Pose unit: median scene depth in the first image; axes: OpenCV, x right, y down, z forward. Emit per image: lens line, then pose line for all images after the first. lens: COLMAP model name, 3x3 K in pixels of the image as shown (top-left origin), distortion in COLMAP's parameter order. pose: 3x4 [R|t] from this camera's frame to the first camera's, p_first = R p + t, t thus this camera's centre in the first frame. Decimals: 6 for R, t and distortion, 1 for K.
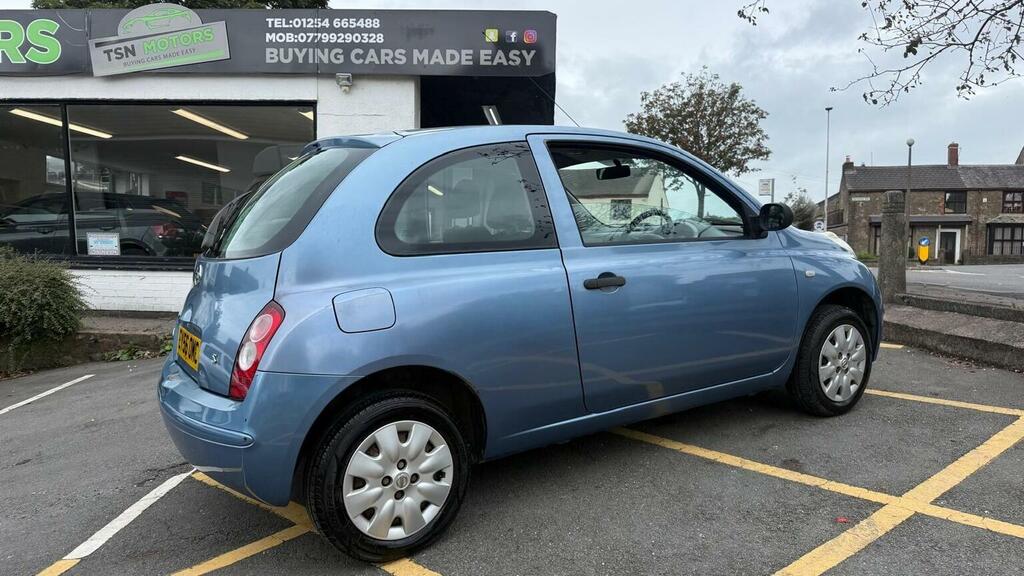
lens RADIAL K [[740.5, 0, 514.8], [0, 740.5, 281.7], [0, 0, 1]] dist [0.002205, -0.008898]
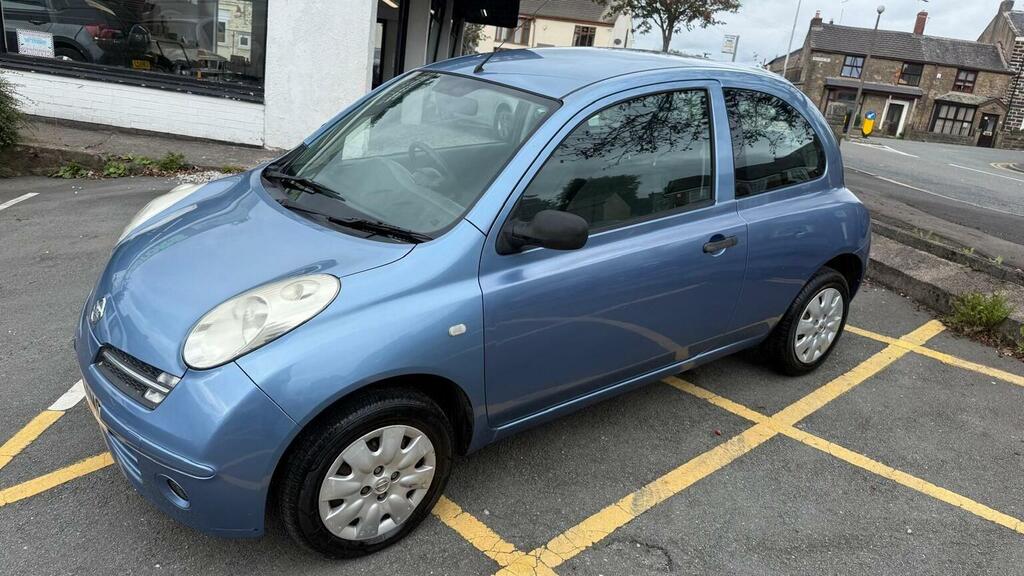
lens RADIAL K [[739.6, 0, 513.8], [0, 739.6, 287.5], [0, 0, 1]] dist [0.002734, -0.006670]
pose [[0.991514, 0.093437, 0.090390, -0.008005], [-0.112666, 0.964498, 0.238850, -0.048068], [-0.064863, -0.247007, 0.966840, -0.028507]]
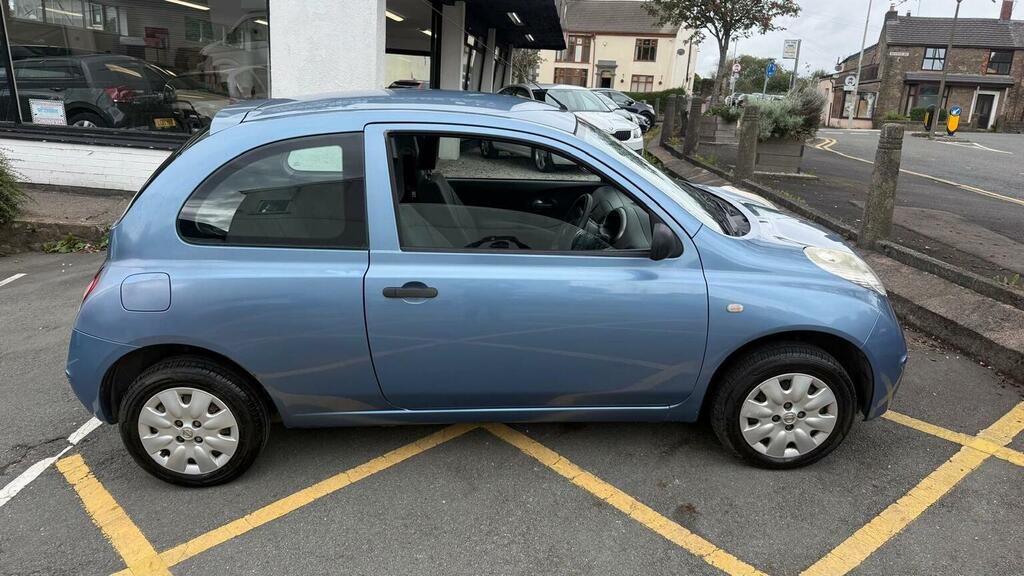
lens RADIAL K [[741.8, 0, 515.2], [0, 741.8, 286.1], [0, 0, 1]] dist [0.003841, -0.009992]
pose [[0.998753, 0.048244, -0.012861, 0.057501], [-0.044212, 0.974243, 0.221123, -0.075457], [0.023197, -0.220279, 0.975161, 0.060557]]
